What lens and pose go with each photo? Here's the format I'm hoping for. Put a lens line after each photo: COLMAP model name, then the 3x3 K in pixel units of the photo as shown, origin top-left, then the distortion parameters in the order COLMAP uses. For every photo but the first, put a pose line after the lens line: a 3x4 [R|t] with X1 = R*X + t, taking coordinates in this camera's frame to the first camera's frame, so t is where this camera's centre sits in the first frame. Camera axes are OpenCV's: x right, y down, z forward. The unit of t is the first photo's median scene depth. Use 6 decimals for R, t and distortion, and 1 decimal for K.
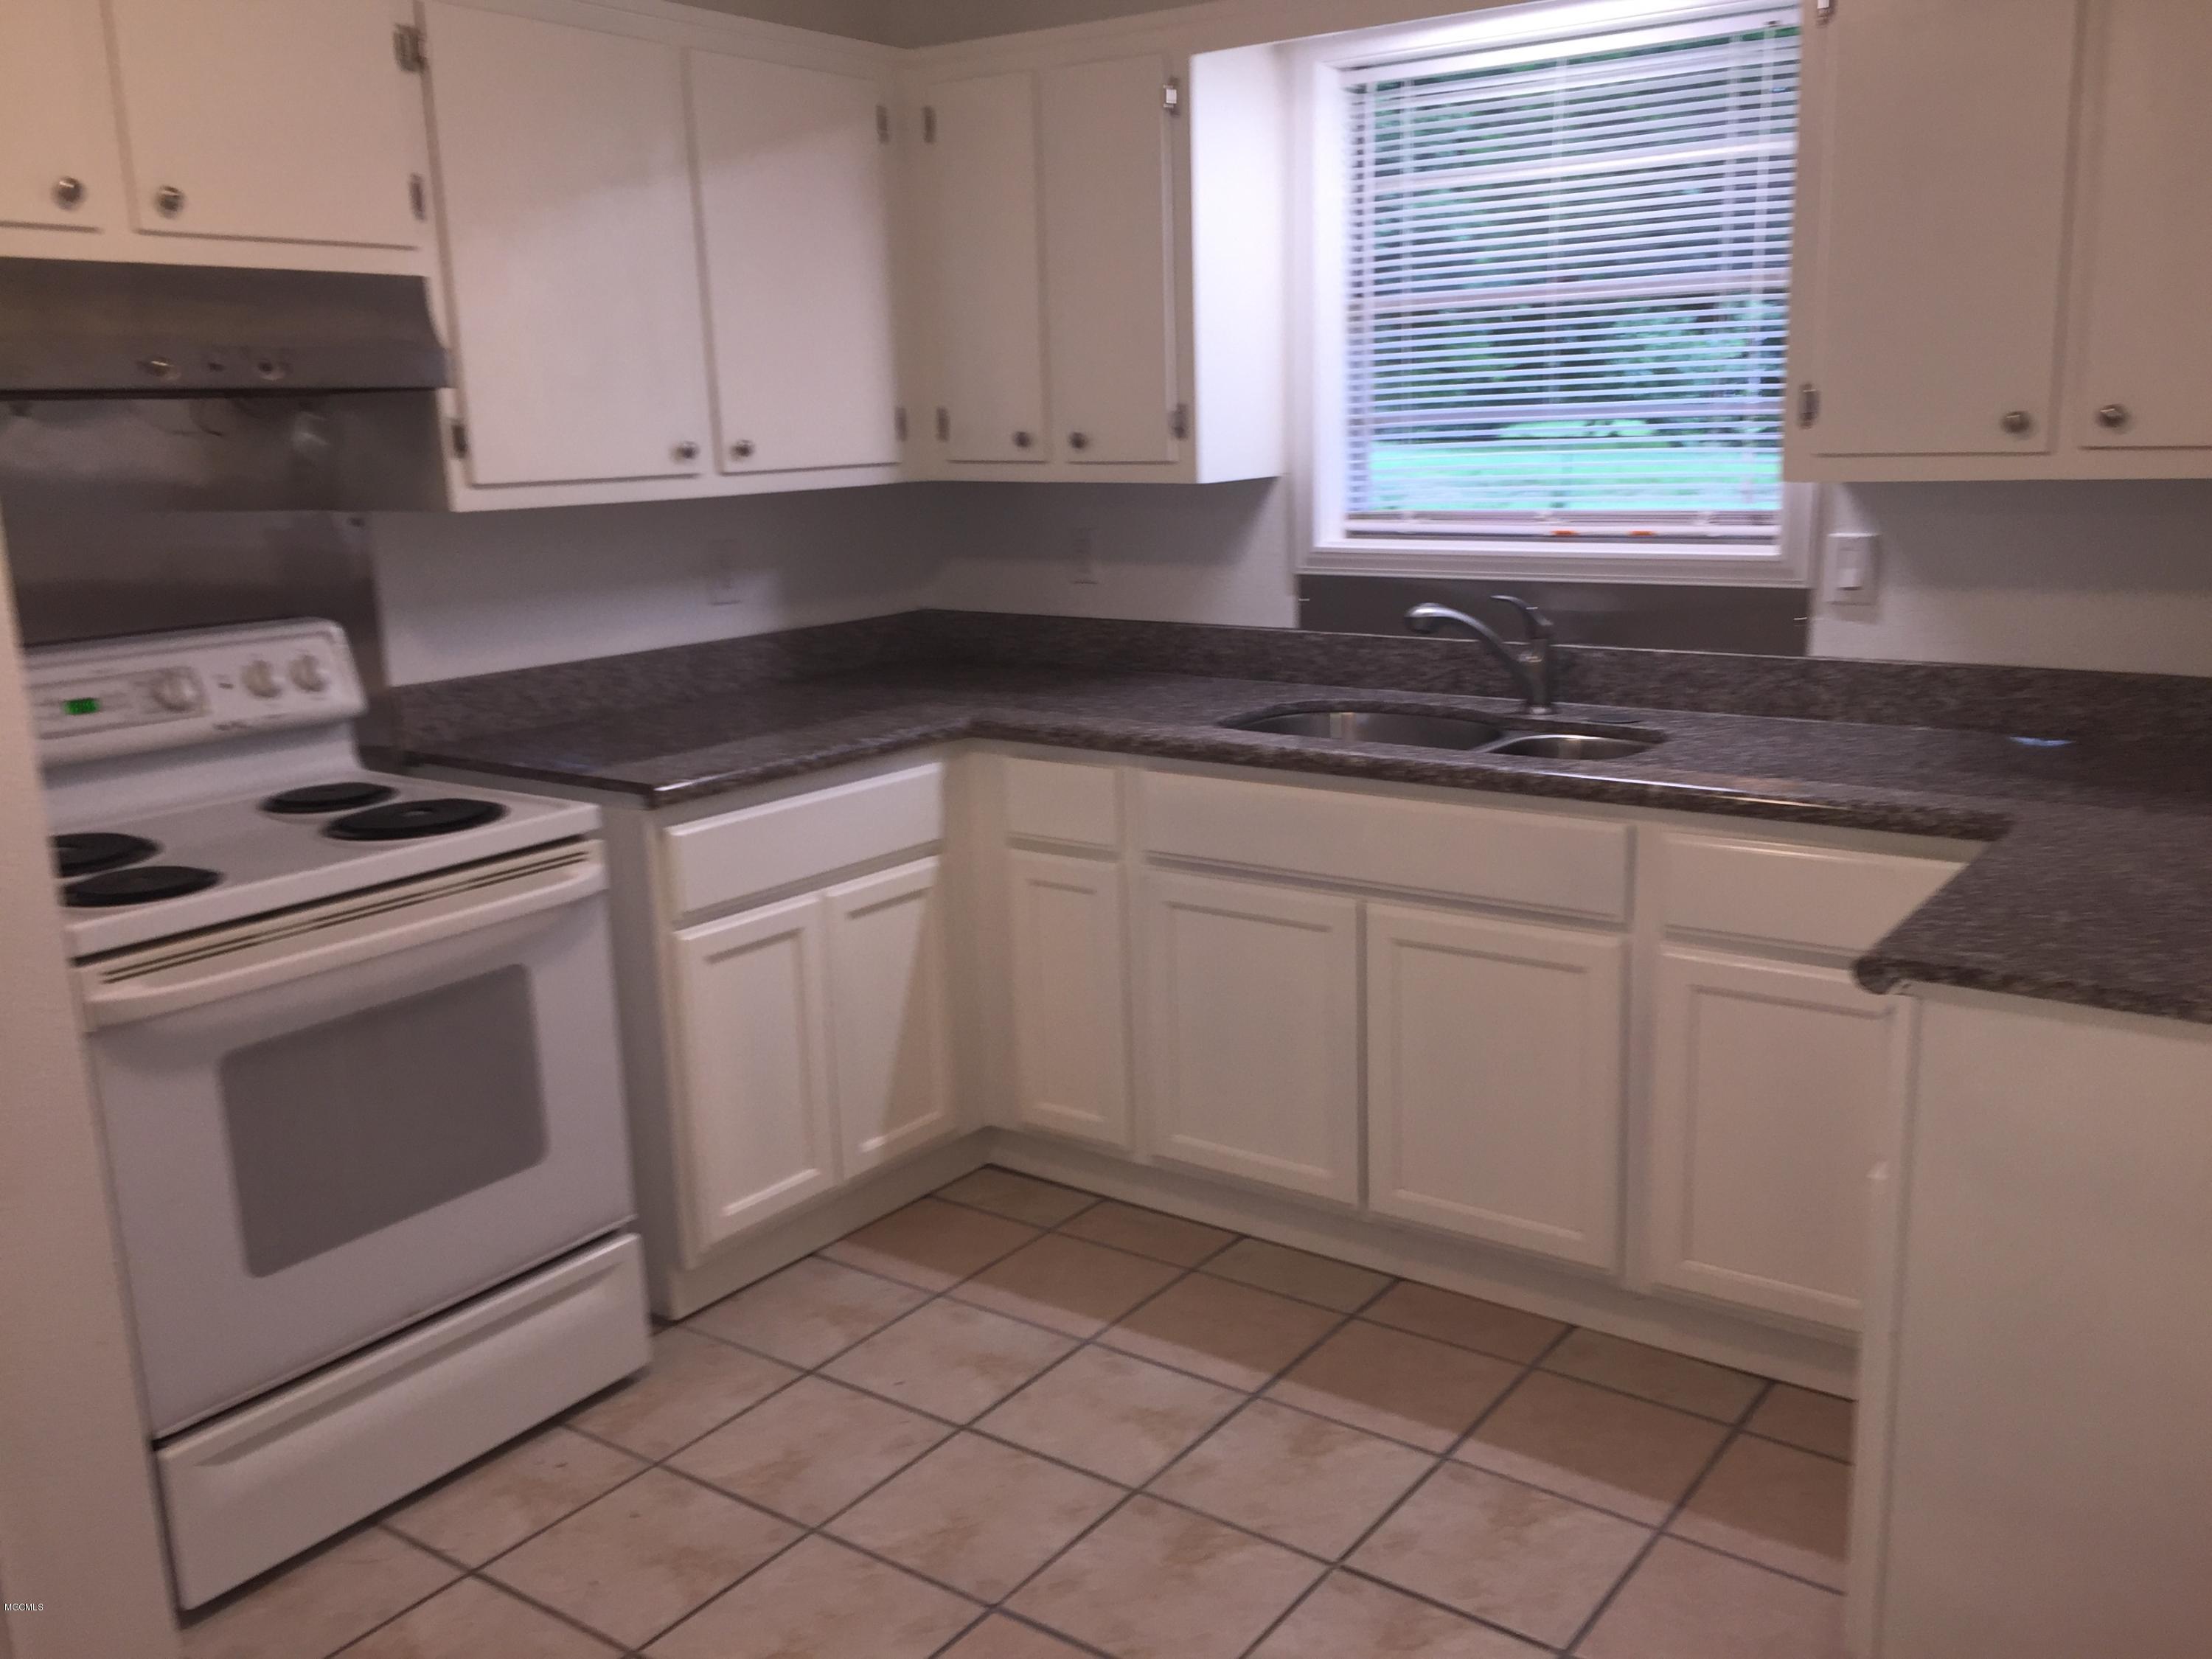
lens RADIAL K [[1809.4, 0, 1106.0], [0, 1809.4, 829.5], [0, 0, 1]] dist [0.007985, -0.057173]
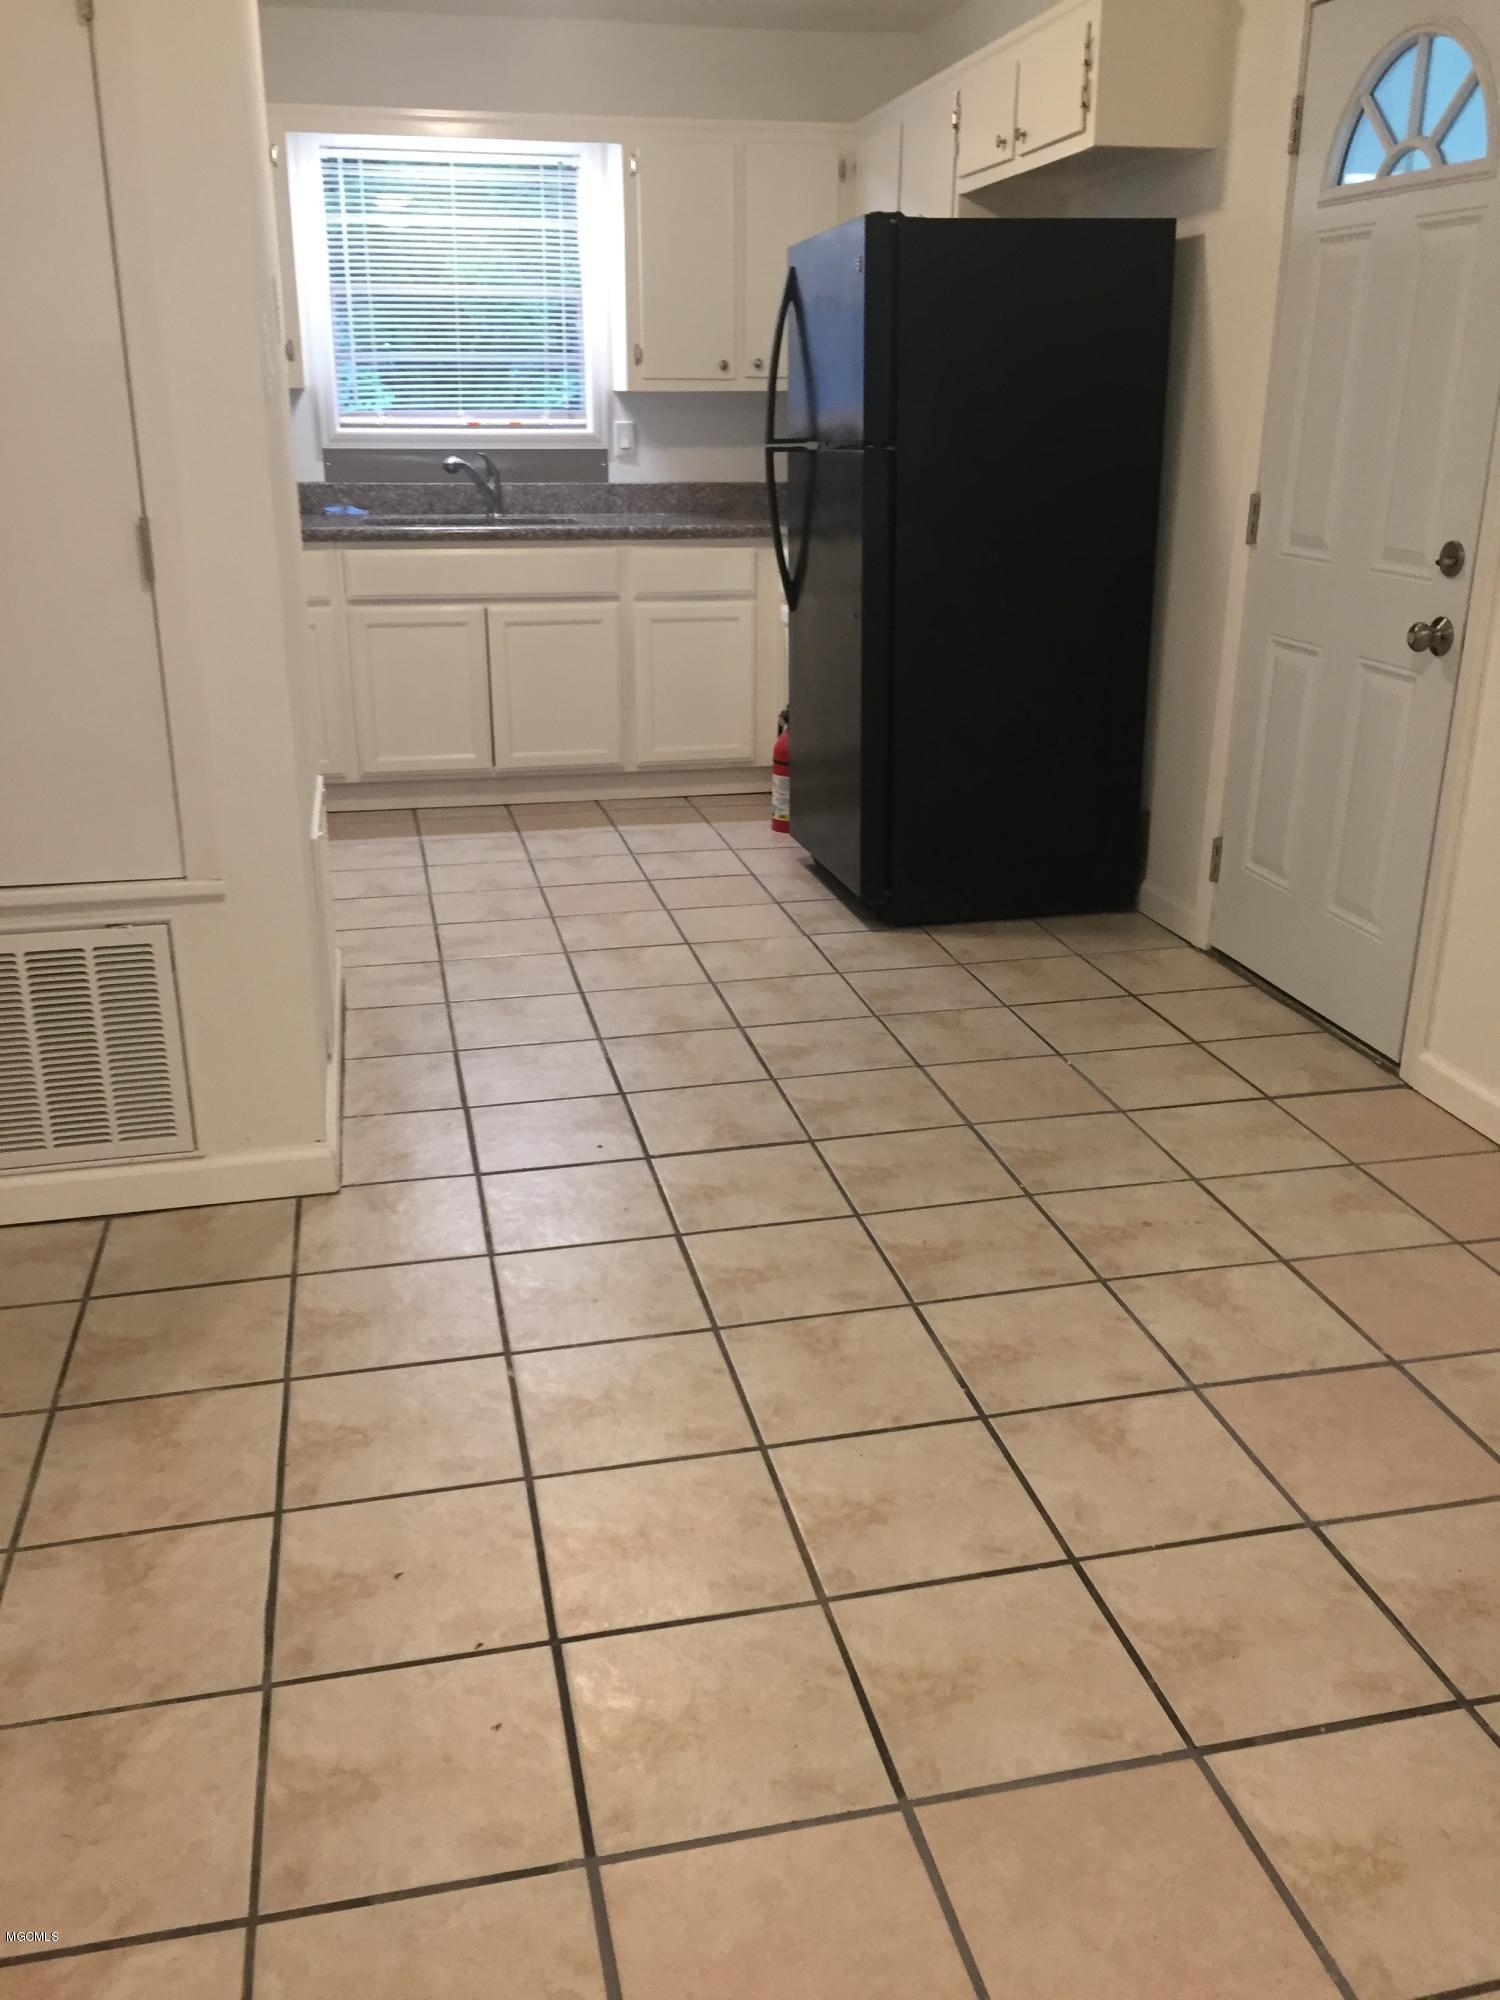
lens RADIAL K [[1636.0, 0, 750.0], [0, 1636.0, 1000.0], [0, 0, 1]] dist [0.007985, -0.057173]
pose [[0.662577, -0.225199, 0.714337, -1.006652], [0.141743, 0.974195, 0.175649, 0.180651], [-0.735460, -0.015128, 0.677399, -0.419708]]
